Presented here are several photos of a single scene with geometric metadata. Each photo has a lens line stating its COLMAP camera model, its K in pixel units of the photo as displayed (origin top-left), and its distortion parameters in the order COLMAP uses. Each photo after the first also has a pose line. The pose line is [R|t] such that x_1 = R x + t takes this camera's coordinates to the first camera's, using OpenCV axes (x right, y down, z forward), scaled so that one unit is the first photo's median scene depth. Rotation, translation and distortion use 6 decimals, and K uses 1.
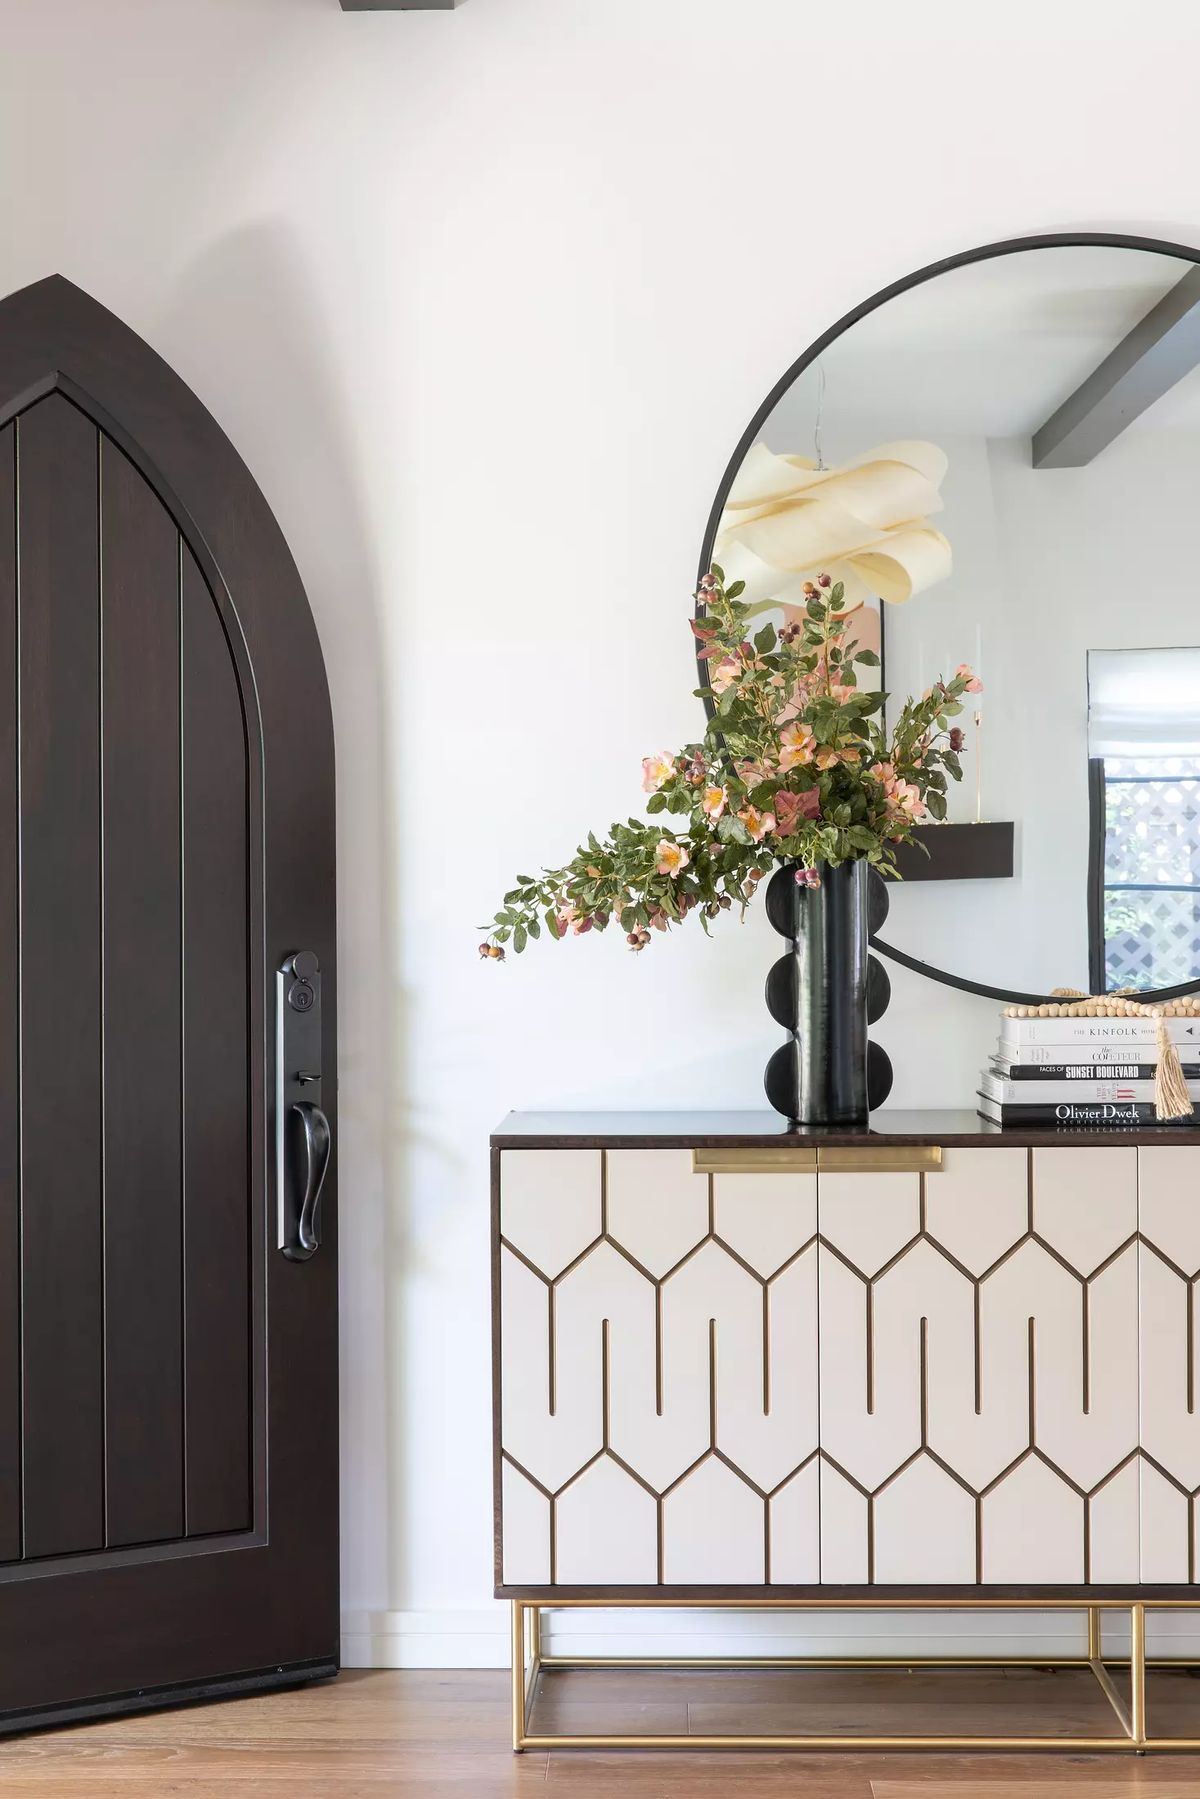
lens RADIAL K [[2486.6, 0, 598.0], [0, 2486.6, 898.4], [0, 0, 1]] dist [0.005493, 0.000000]
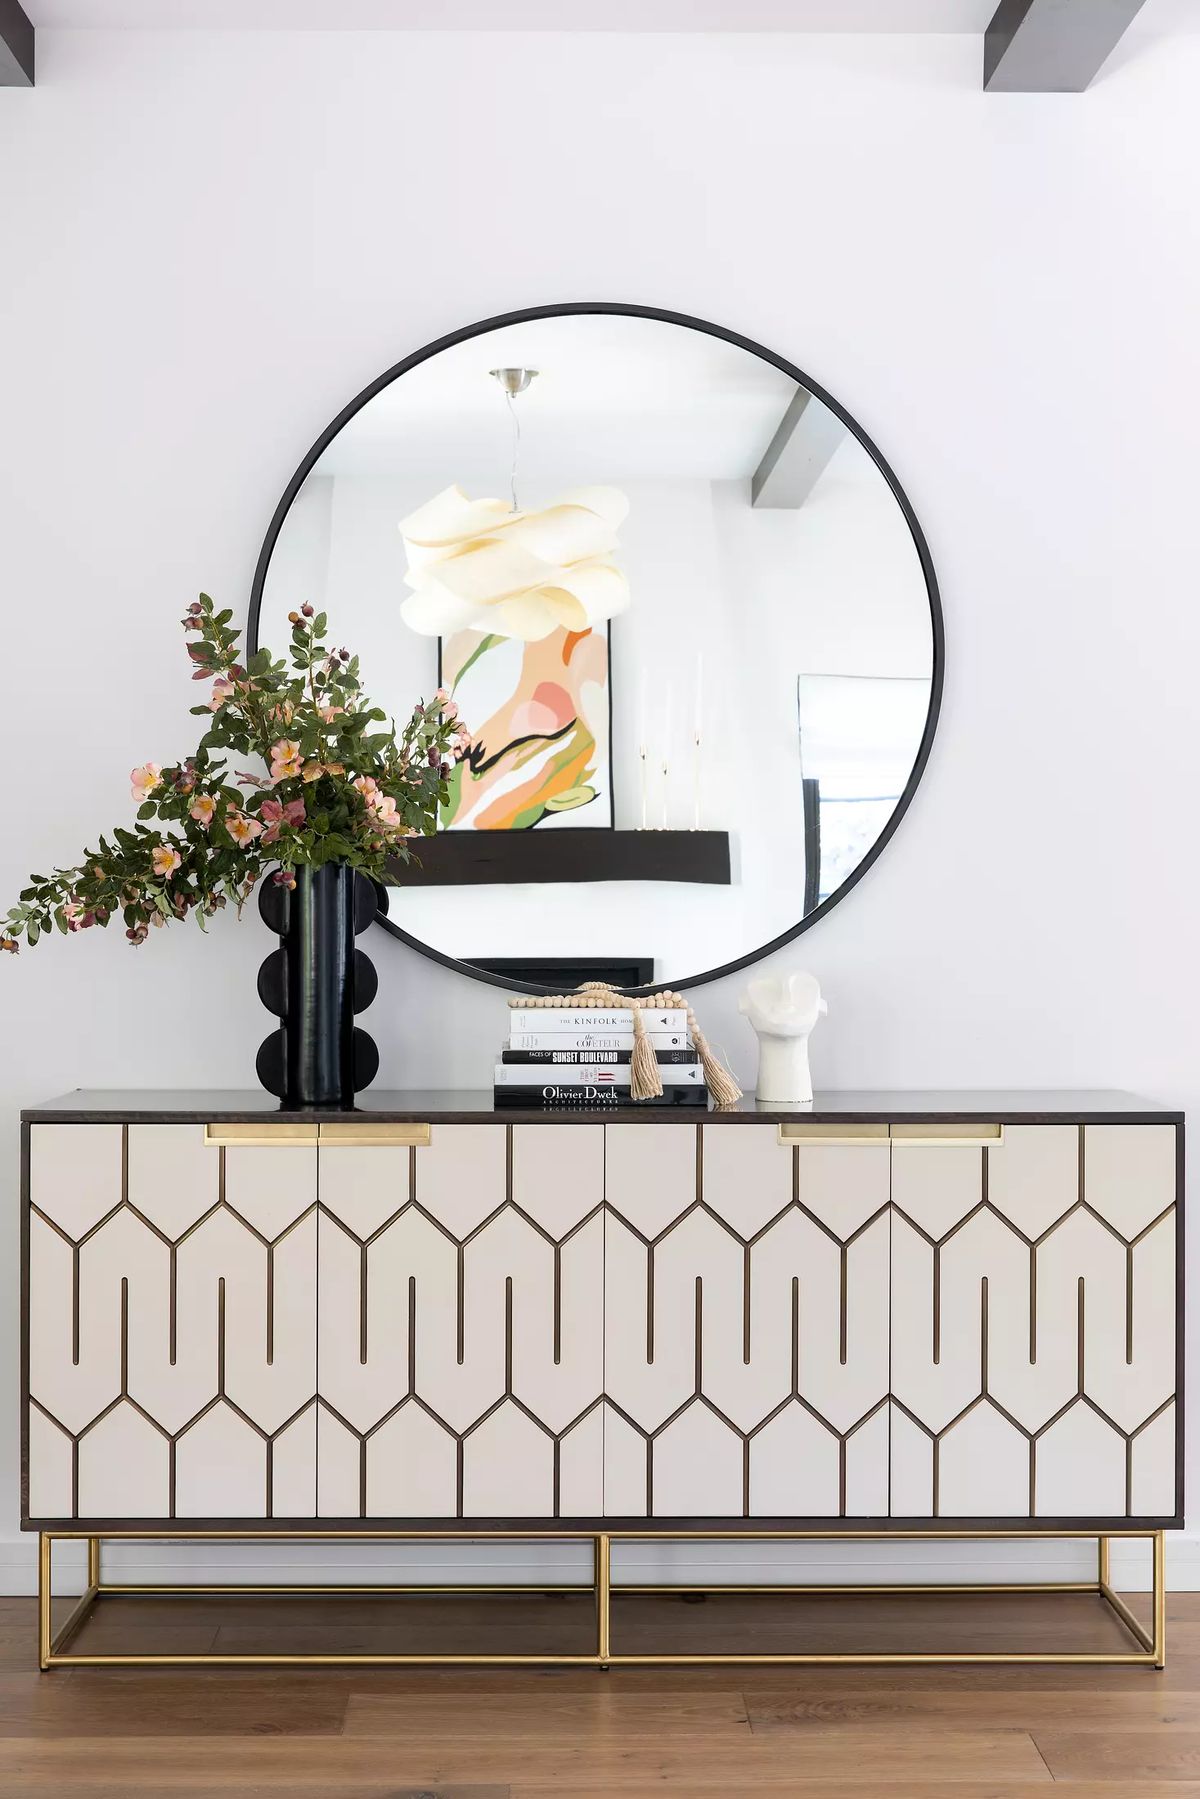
lens RADIAL K [[2249.4, 0, 597.4], [0, 2249.4, 902.5], [0, 0, 1]] dist [0.008548, 0.000000]
pose [[0.999250, 0.009706, 0.037477, 0.171639], [-0.009799, 0.999949, 0.002313, -0.001660], [-0.037453, -0.002678, 0.999295, -0.005391]]
